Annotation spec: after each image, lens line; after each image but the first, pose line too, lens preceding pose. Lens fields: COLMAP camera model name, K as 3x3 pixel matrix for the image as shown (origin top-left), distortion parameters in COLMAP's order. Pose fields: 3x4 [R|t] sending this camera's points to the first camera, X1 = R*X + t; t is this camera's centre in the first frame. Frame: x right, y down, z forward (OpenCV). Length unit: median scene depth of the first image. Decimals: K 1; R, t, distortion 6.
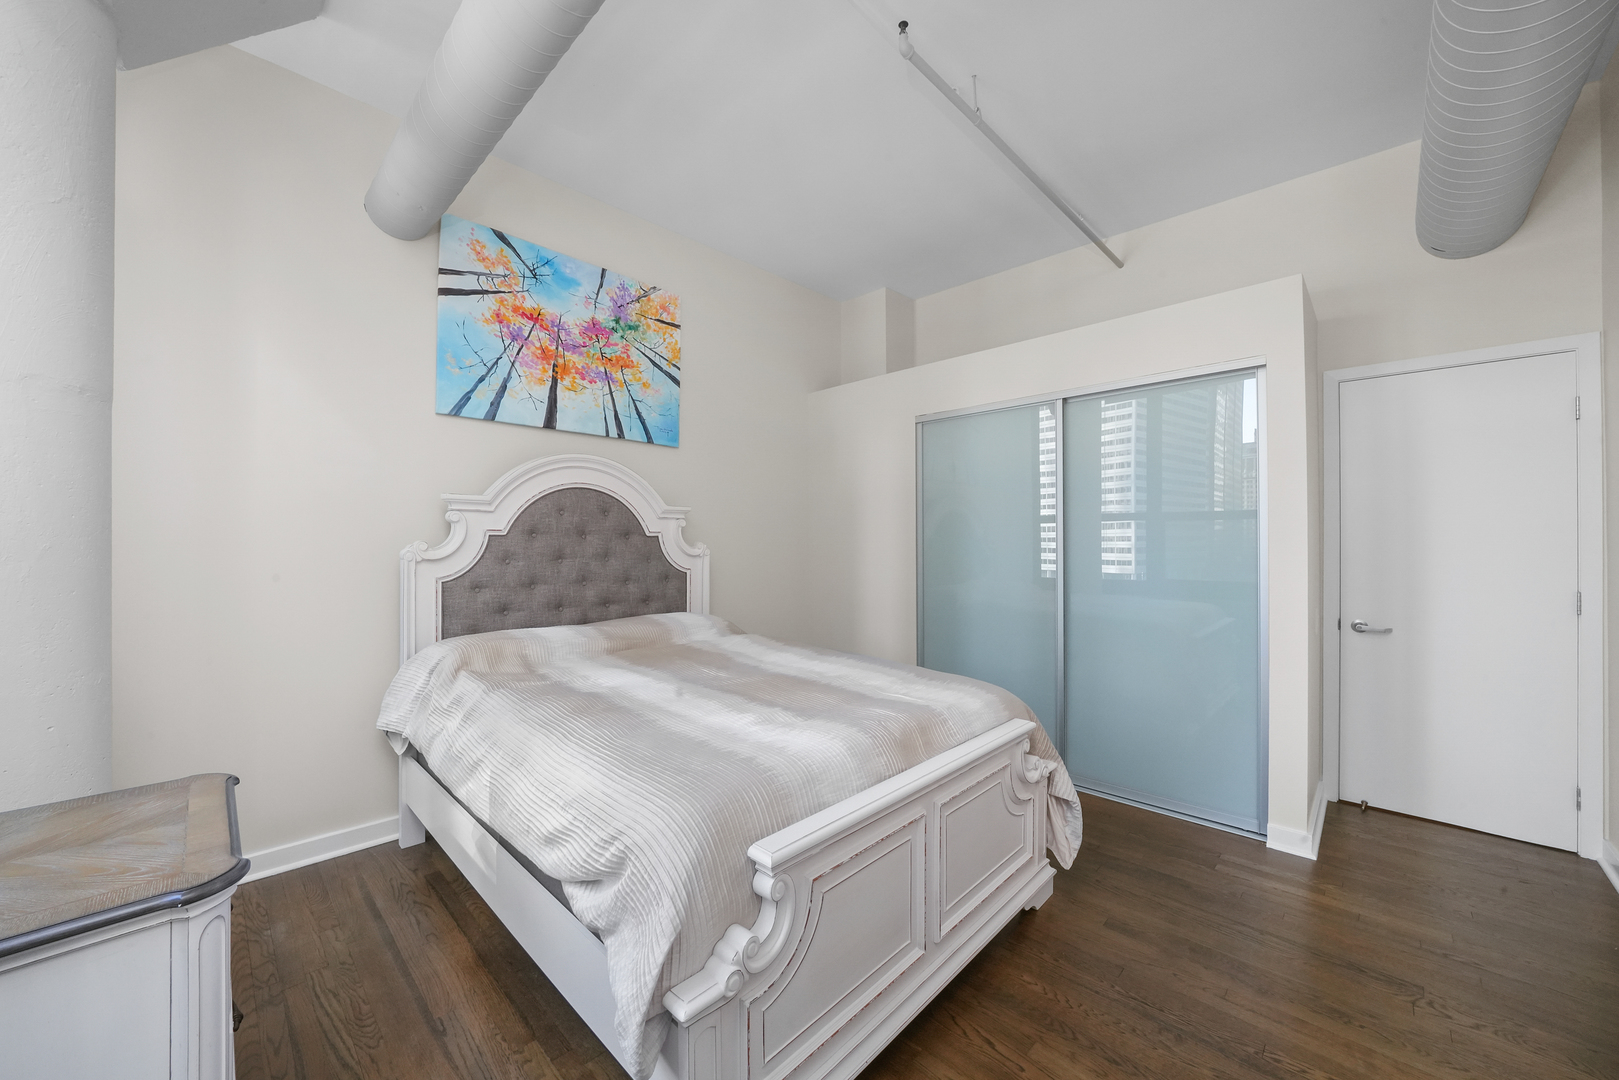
lens RADIAL K [[605.4, 0, 804.6], [0, 605.4, 527.3], [0, 0, 1]] dist [-0.012256, 0.000993]
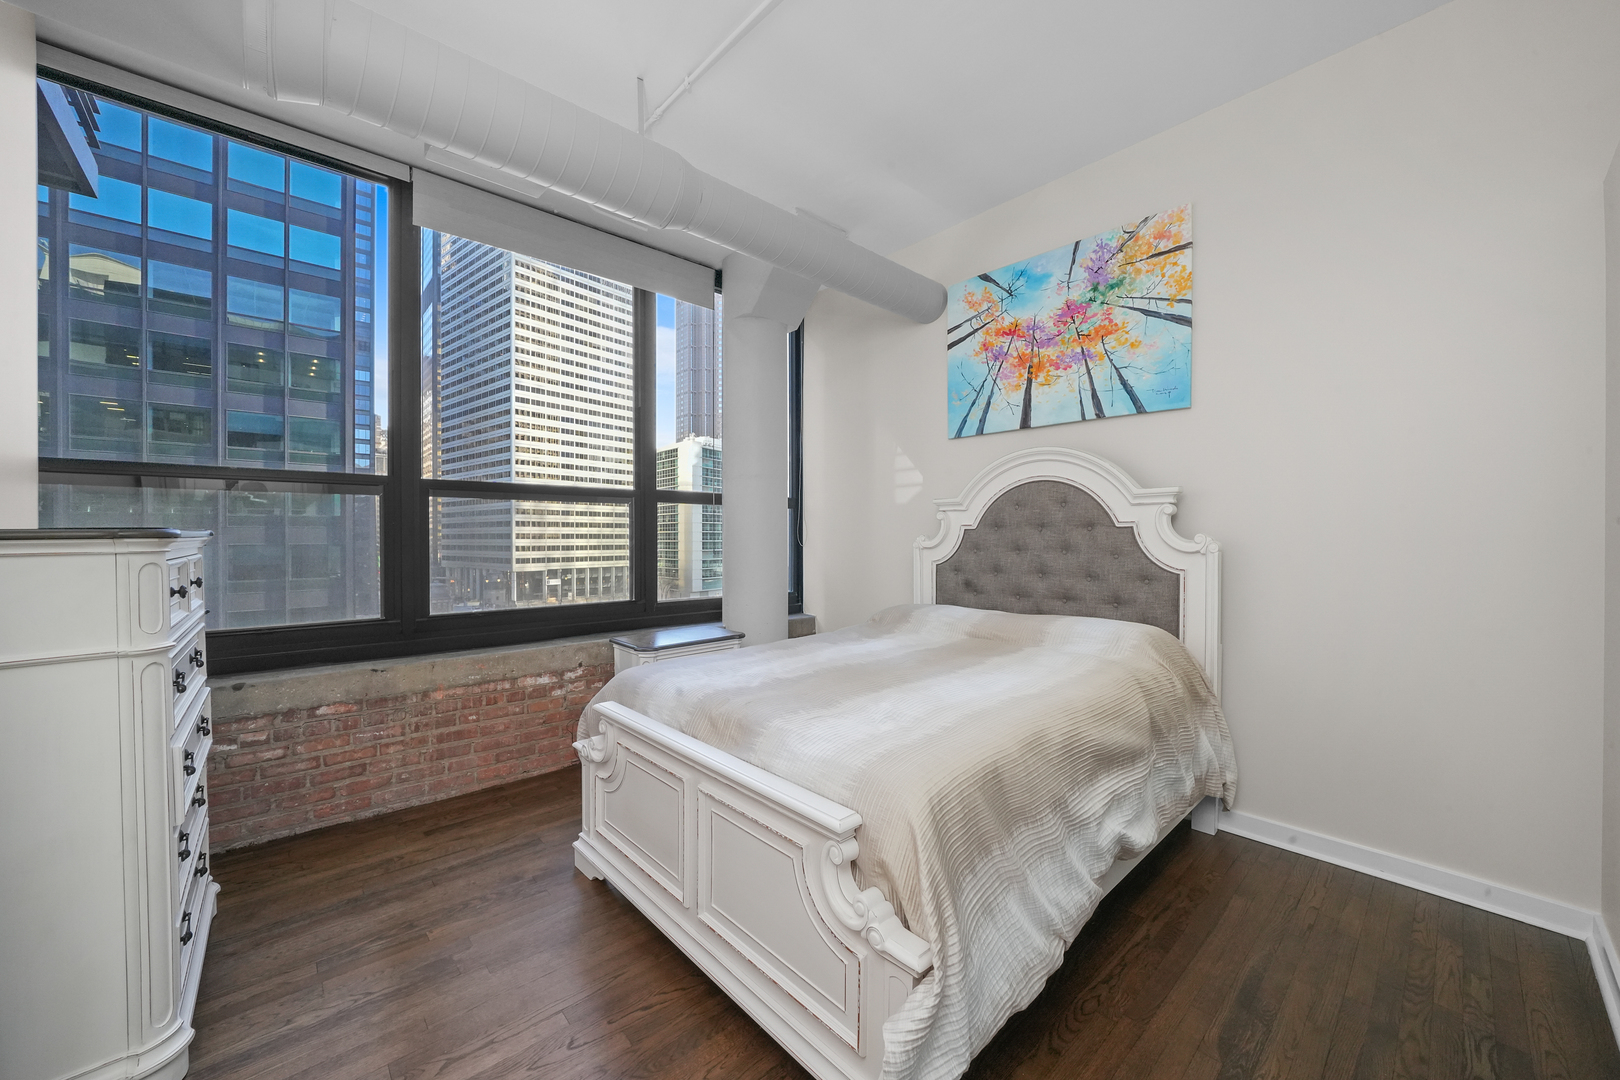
lens RADIAL K [[605.8, 0, 808.1], [0, 605.8, 533.5], [0, 0, 1]] dist [-0.012256, 0.000993]
pose [[-0.064209, -0.007072, -0.997911, 0.651896], [0.025324, 0.999641, -0.008713, 0.021528], [0.997615, -0.025830, -0.064007, 0.663284]]
